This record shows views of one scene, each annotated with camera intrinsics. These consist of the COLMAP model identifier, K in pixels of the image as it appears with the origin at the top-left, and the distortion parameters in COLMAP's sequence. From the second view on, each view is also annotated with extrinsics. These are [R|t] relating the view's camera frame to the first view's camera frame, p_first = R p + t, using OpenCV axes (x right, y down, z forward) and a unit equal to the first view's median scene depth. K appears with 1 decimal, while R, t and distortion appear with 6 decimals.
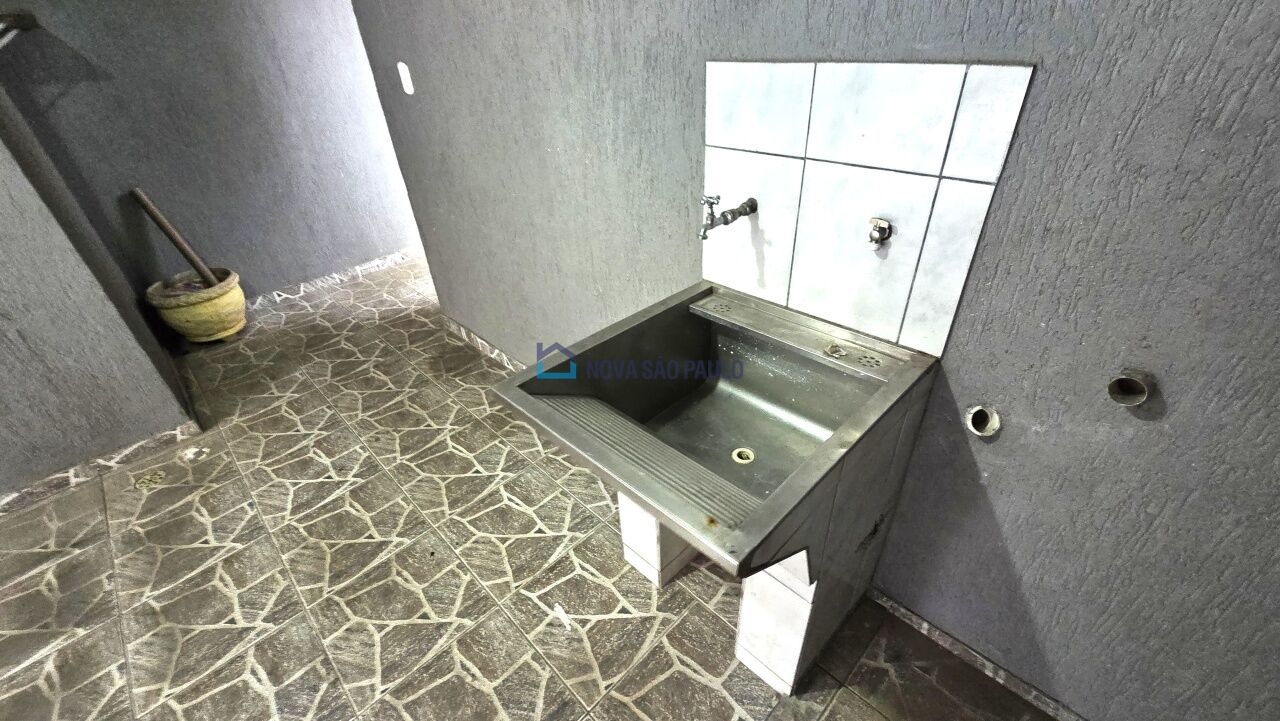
lens RADIAL K [[524.4, 0, 638.3], [0, 524.4, 370.4], [0, 0, 1]] dist [0.001416, 0.000918]
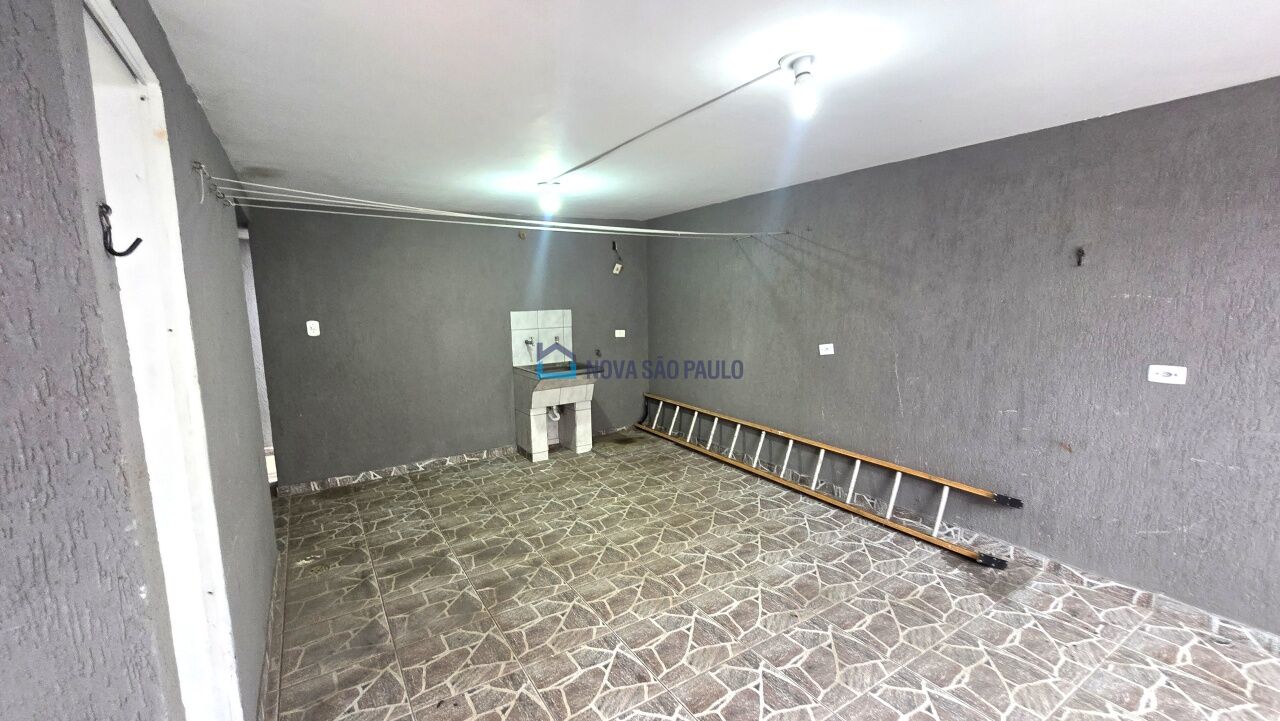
lens RADIAL K [[524.4, 0, 635.8], [0, 524.4, 364.2], [0, 0, 1]] dist [0.001416, 0.000918]
pose [[0.210658, -0.081132, 0.974187, -2.362811], [0.558096, 0.828164, -0.051712, 0.341755], [-0.802591, 0.554583, 0.219738, -0.320716]]
